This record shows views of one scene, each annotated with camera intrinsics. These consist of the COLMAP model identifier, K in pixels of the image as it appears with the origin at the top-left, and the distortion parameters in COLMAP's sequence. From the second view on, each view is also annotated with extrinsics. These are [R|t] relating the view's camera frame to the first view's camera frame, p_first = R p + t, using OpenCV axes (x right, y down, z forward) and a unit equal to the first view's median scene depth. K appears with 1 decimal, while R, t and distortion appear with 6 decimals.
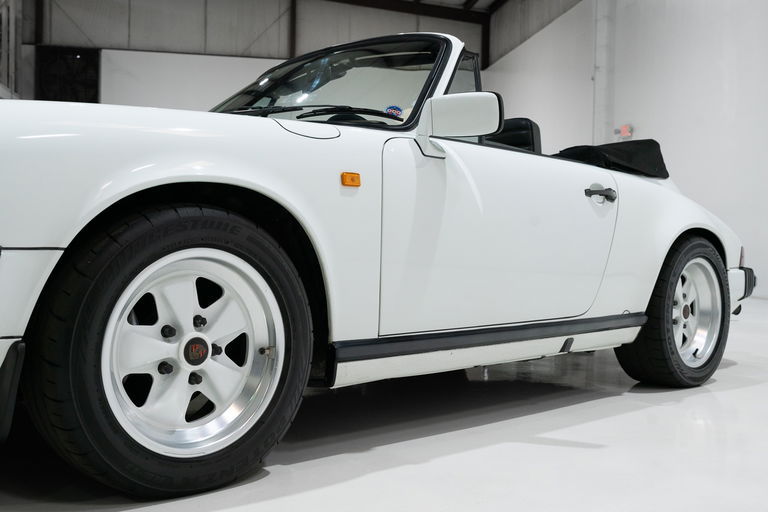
lens RADIAL K [[809.3, 0, 374.4], [0, 809.3, 253.7], [0, 0, 1]] dist [-0.006068, -0.002690]
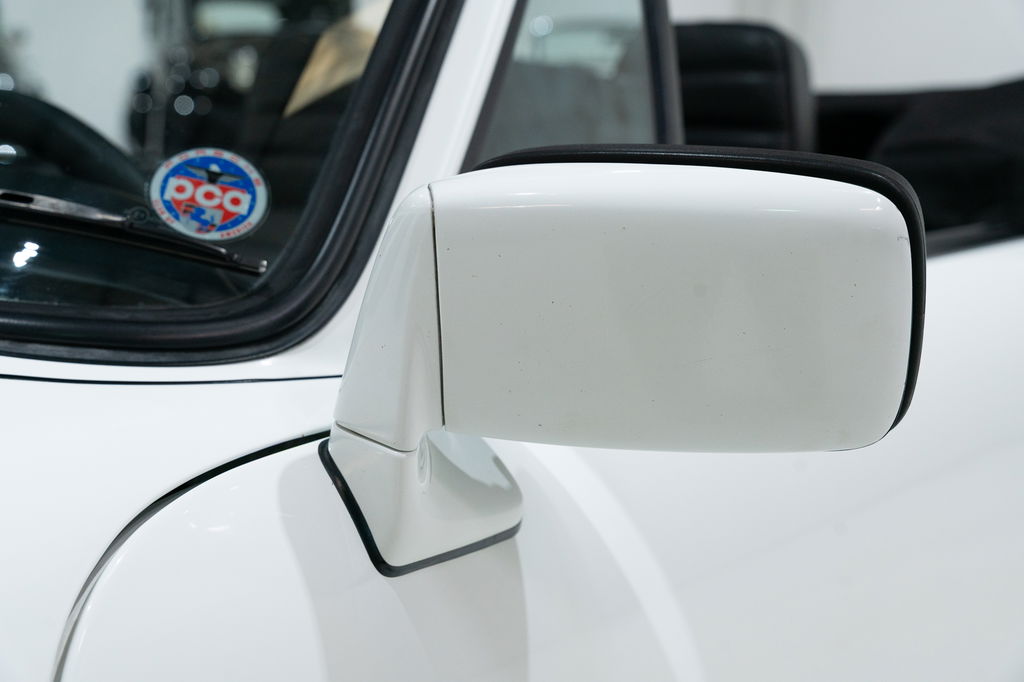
lens RADIAL K [[1406.4, 0, 487.7], [0, 1406.4, 340.4], [0, 0, 1]] dist [0.024528, 0.066939]
pose [[0.993281, -0.017891, 0.114339, 0.047900], [-0.002112, 0.985013, 0.172470, -0.198404], [-0.115711, -0.171552, 0.978356, 0.710249]]
